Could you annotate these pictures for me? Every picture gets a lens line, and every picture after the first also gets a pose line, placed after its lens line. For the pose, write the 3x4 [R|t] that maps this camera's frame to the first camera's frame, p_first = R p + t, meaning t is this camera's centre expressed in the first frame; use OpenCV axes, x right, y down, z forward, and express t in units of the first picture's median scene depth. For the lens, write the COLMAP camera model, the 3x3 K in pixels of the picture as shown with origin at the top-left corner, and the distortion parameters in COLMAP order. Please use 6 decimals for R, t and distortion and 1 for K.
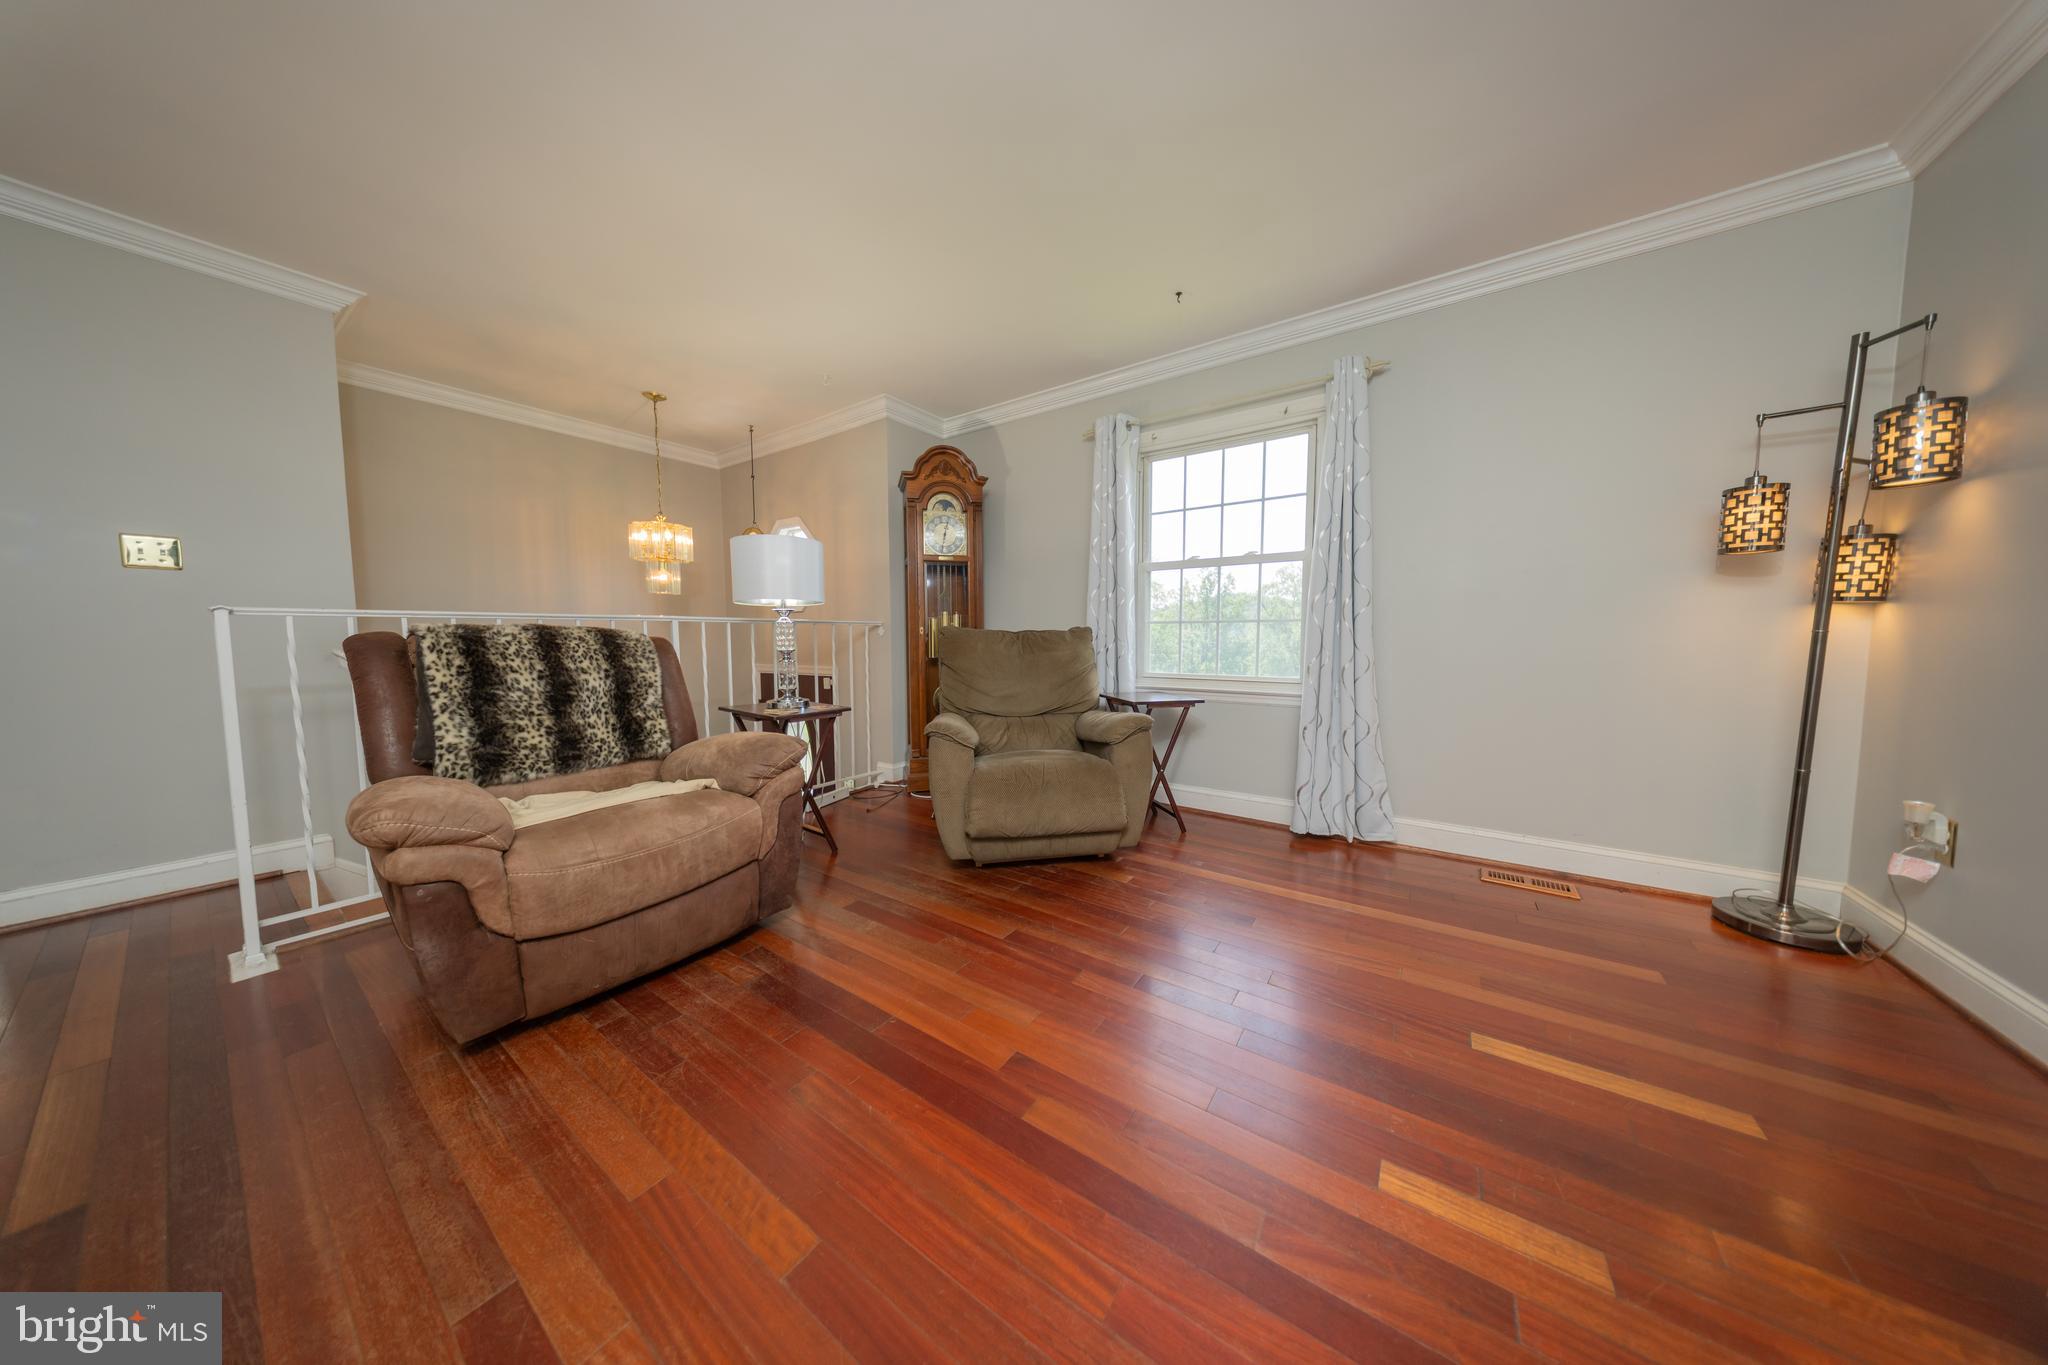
lens RADIAL K [[587.7, 0, 1026.7], [0, 587.7, 675.1], [0, 0, 1]] dist [0.011734, -0.003711]
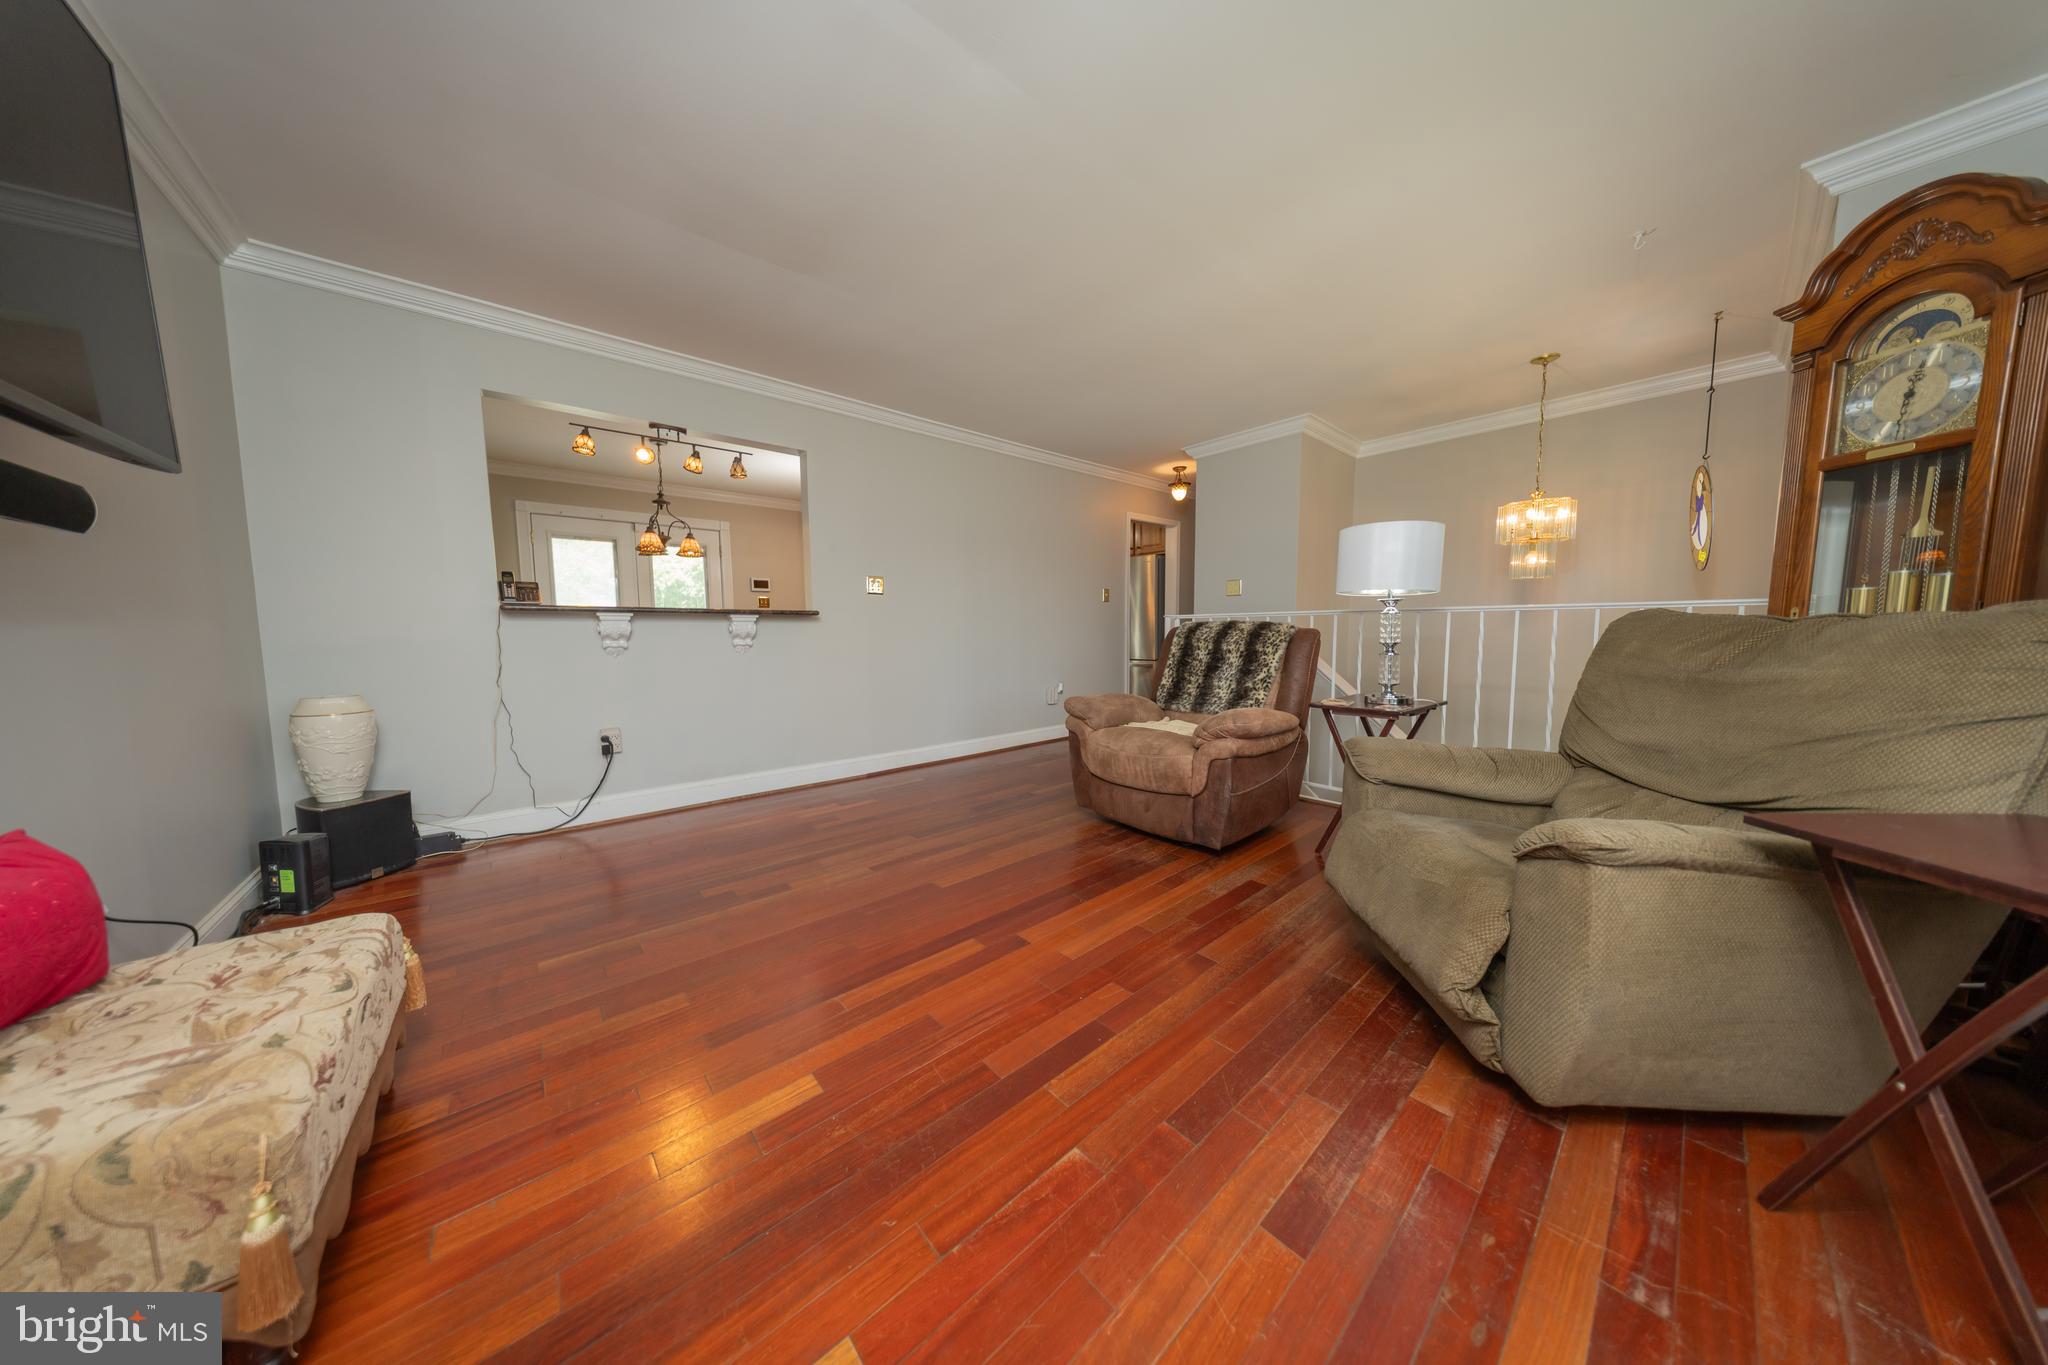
lens RADIAL K [[587.7, 0, 1026.7], [0, 587.7, 675.1], [0, 0, 1]] dist [0.011734, -0.003711]
pose [[-0.246184, 0.082298, -0.965723, 0.611828], [-0.055634, 0.993546, 0.098851, -0.048475], [0.967625, 0.078063, -0.240016, 0.632358]]
